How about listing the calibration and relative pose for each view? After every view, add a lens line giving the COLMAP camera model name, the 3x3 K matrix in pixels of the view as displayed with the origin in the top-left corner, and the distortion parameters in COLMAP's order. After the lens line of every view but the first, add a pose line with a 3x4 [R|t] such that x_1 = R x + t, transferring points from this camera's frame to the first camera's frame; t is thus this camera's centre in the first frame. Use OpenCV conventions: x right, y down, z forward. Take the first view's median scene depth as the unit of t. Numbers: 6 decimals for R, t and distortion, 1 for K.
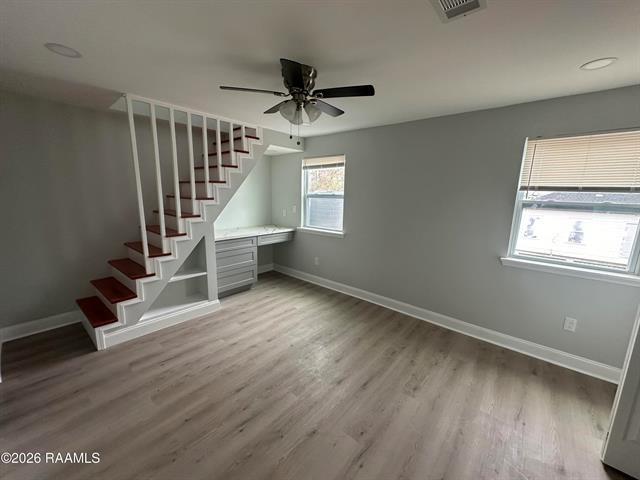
lens RADIAL K [[257.0, 0, 320.0], [0, 257.0, 240.0], [0, 0, 1]] dist [-0.001598, -0.000098]
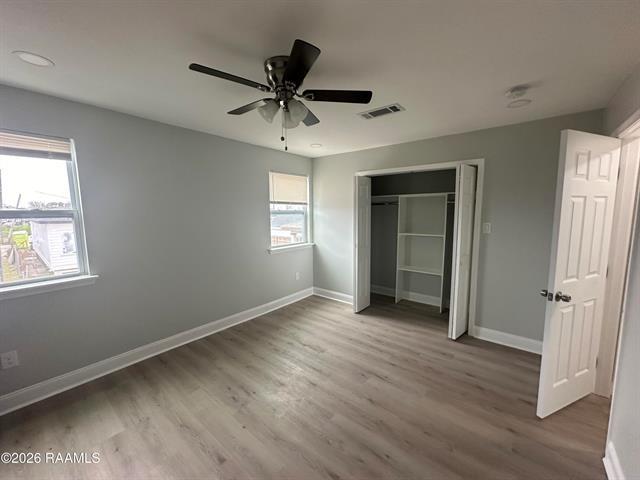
lens RADIAL K [[254.7, 0, 328.8], [0, 254.7, 234.8], [0, 0, 1]] dist [0.045809, -0.000004]
pose [[-0.038270, -0.116277, 0.992479, -0.759723], [0.181112, 0.975950, 0.121324, -0.131351], [-0.982718, 0.184393, -0.016290, 0.710293]]
